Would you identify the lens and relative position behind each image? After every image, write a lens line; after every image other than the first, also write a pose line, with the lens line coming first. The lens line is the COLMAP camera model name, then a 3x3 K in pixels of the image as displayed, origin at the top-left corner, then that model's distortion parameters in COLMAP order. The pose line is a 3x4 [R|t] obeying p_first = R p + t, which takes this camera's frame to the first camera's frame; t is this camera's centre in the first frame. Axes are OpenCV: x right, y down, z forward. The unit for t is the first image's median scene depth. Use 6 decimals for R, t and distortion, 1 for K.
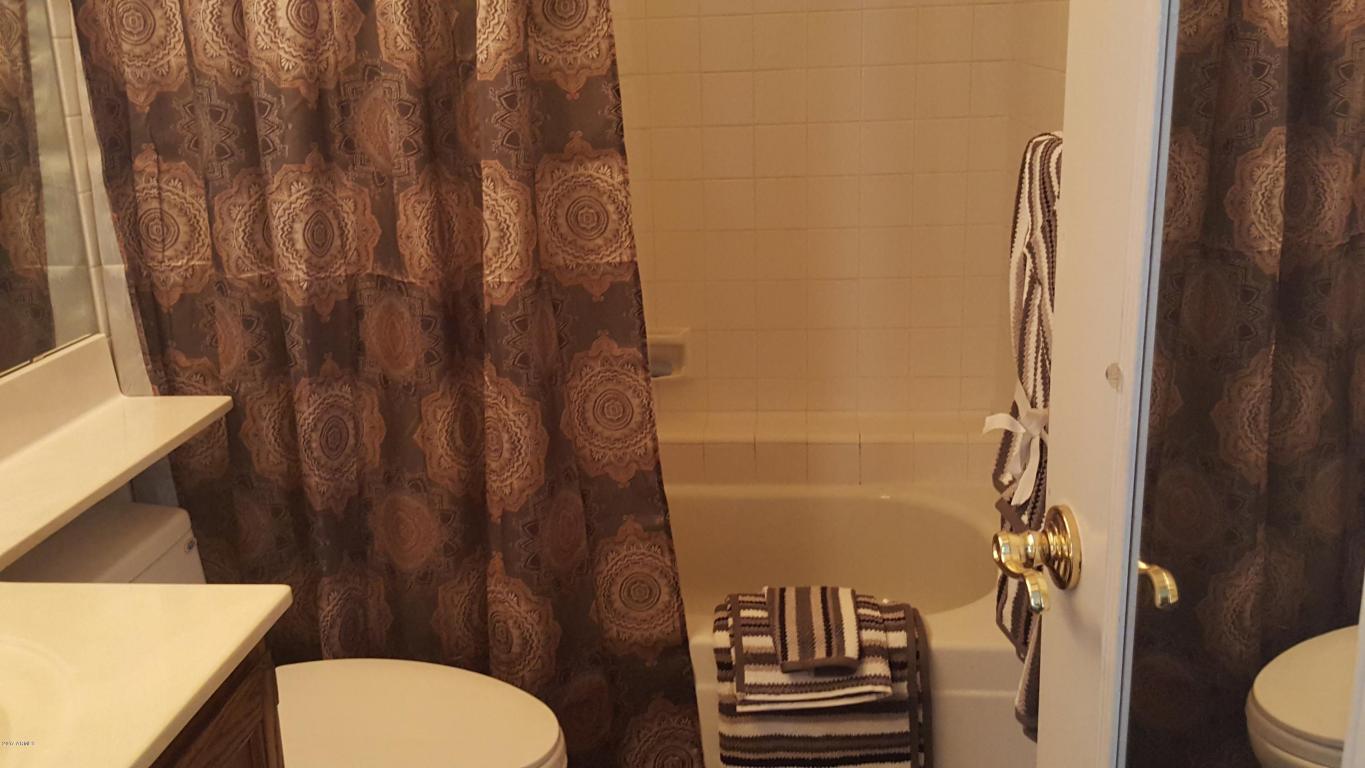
lens RADIAL K [[1289.5, 0, 682.6], [0, 1289.5, 383.6], [0, 0, 1]] dist [-0.008642, 0.000000]
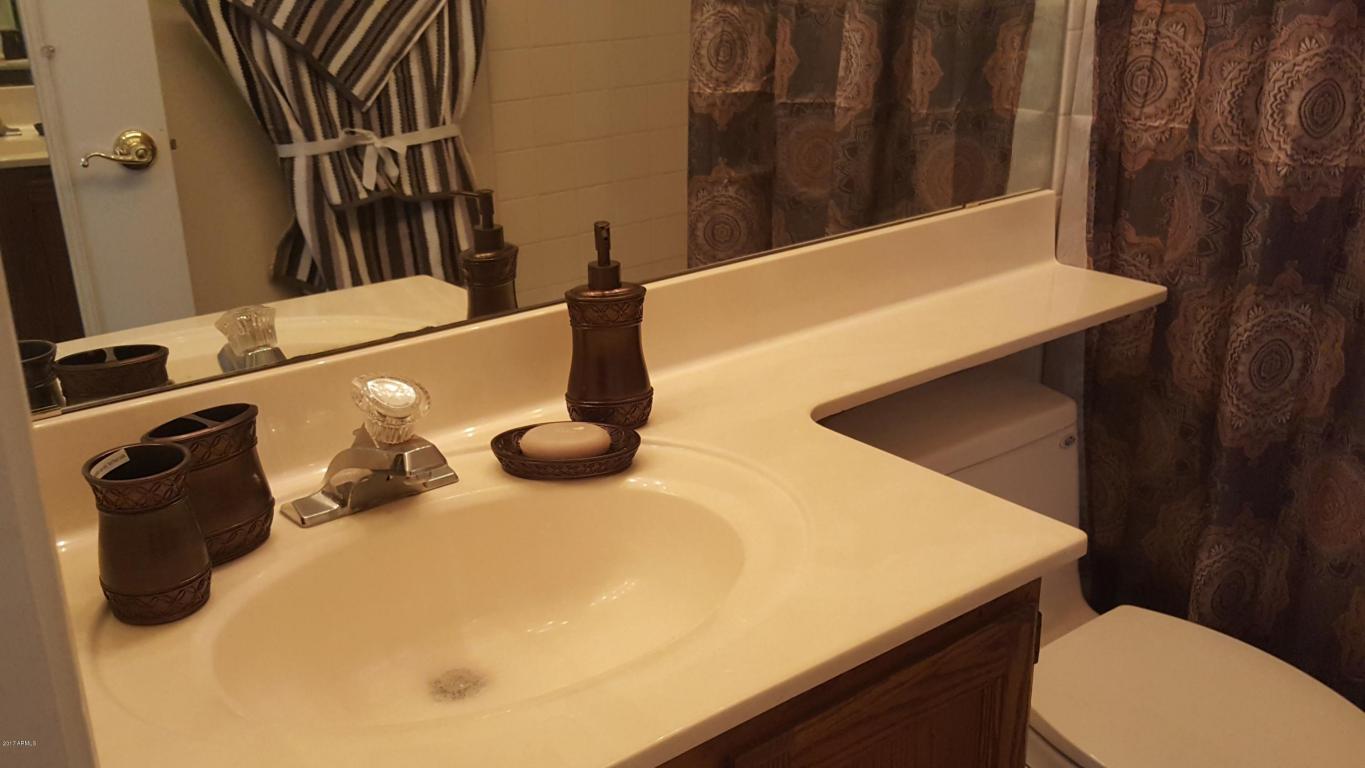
lens RADIAL K [[1289.5, 0, 692.5], [0, 1289.5, 399.8], [0, 0, 1]] dist [-0.008642, 0.000000]
pose [[0.671415, 0.275094, -0.688131, 0.045382], [-0.193775, 0.961415, 0.195277, -0.024468], [0.715299, 0.002231, 0.698815, 0.181550]]
